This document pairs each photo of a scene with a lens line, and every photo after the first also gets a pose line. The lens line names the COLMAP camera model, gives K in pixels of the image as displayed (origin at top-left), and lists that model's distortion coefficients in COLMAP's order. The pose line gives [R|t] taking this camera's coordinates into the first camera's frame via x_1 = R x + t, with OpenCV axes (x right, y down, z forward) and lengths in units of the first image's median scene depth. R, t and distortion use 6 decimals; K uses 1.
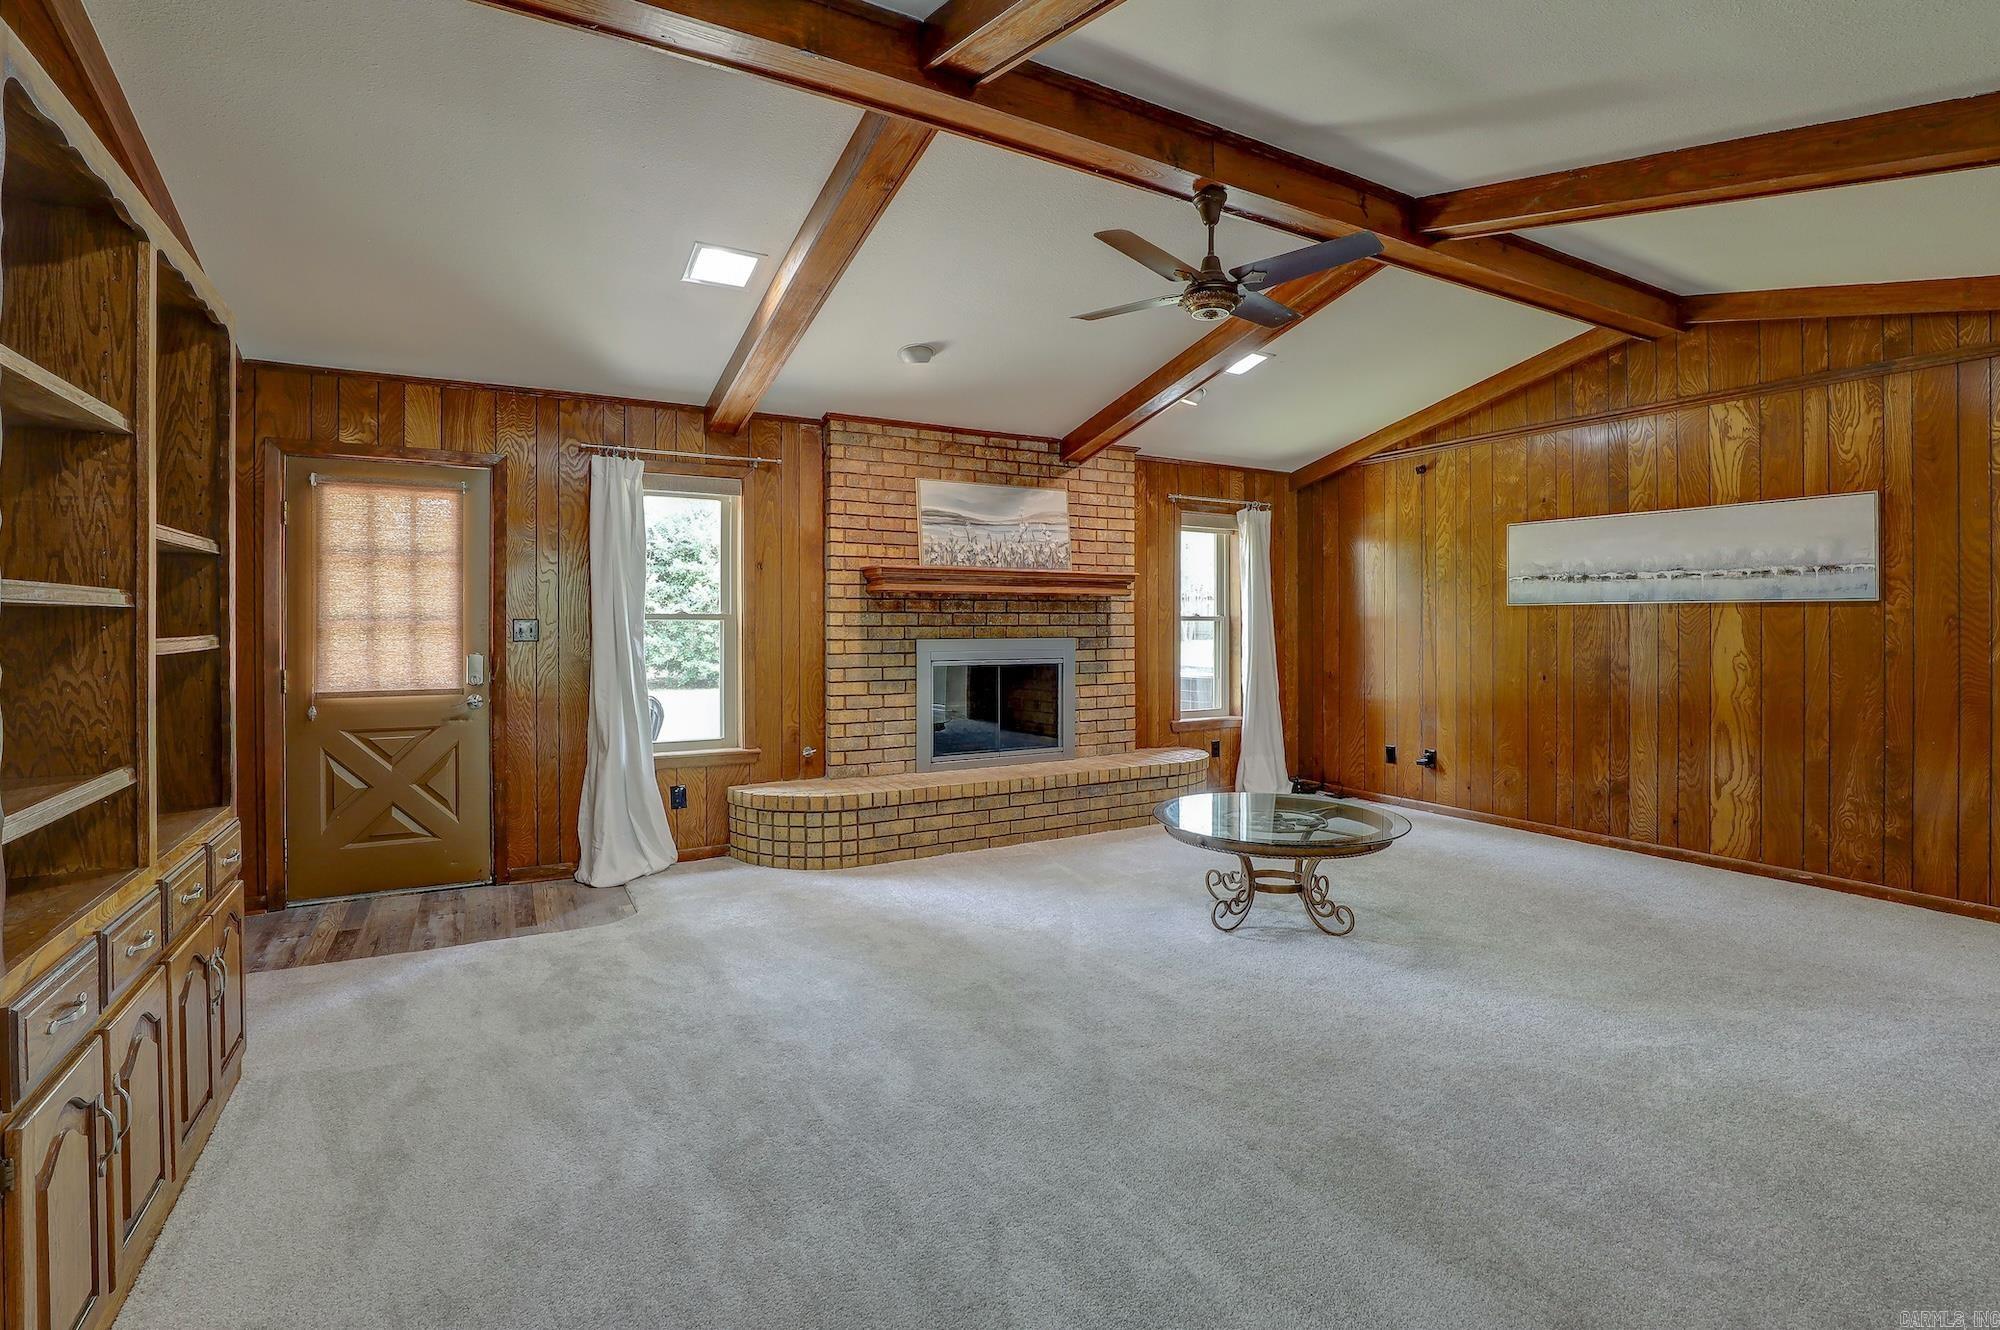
lens RADIAL K [[953.8, 0, 1009.8], [0, 953.8, 627.2], [0, 0, 1]] dist [-0.040650, 0.000023]
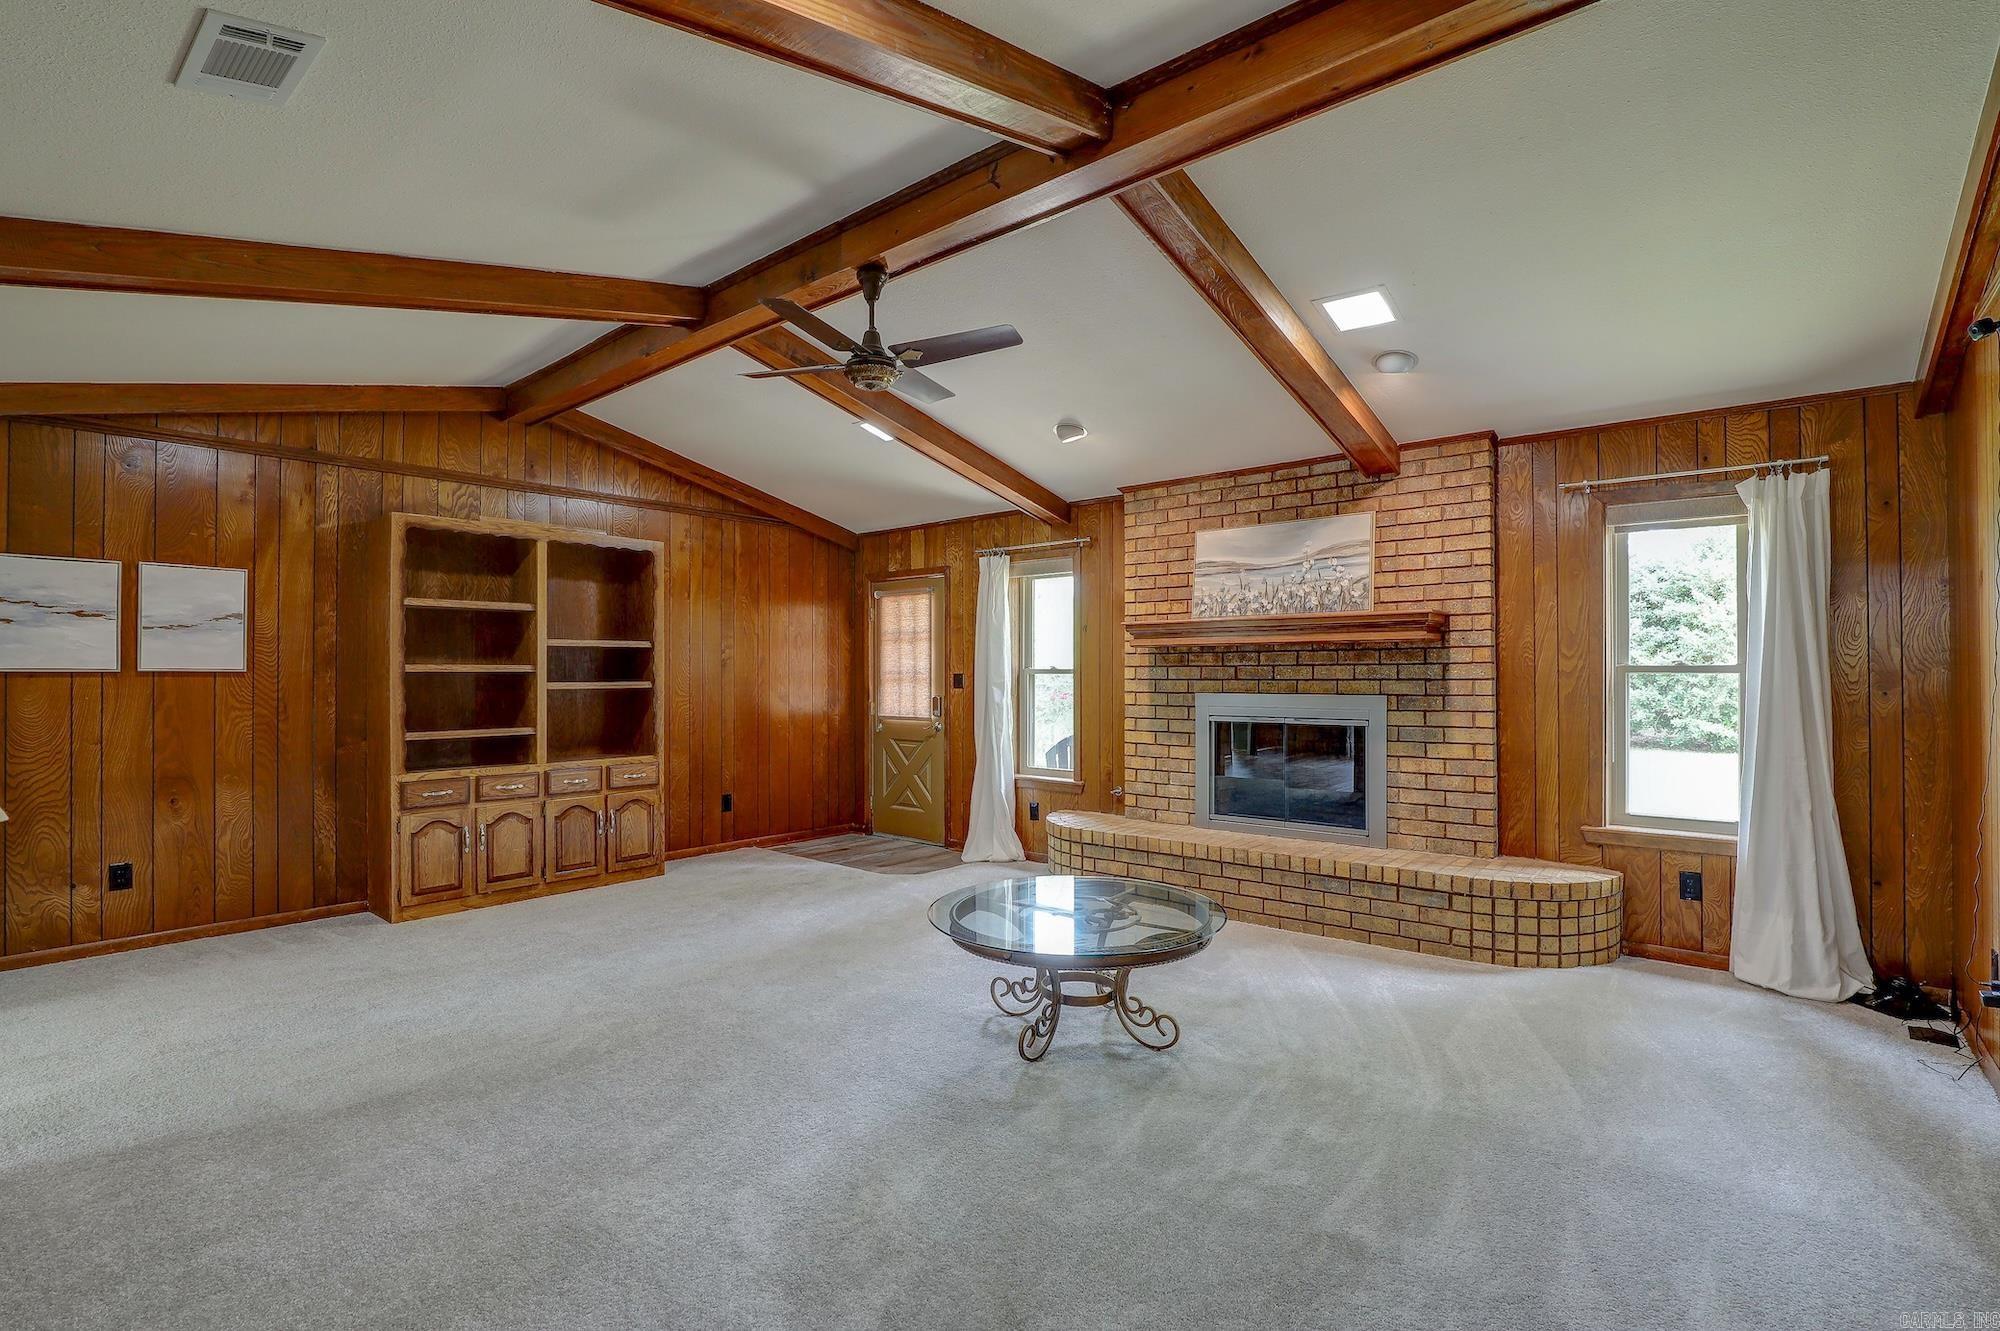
lens RADIAL K [[931.3, 0, 1000.0], [0, 931.3, 665.5], [0, 0, 1]] dist [-0.026467, 0.000077]
pose [[0.334383, -0.009852, -0.942386, 0.746303], [-0.002929, 0.999930, -0.011493, -0.004231], [0.942433, 0.006603, 0.334330, 0.478351]]
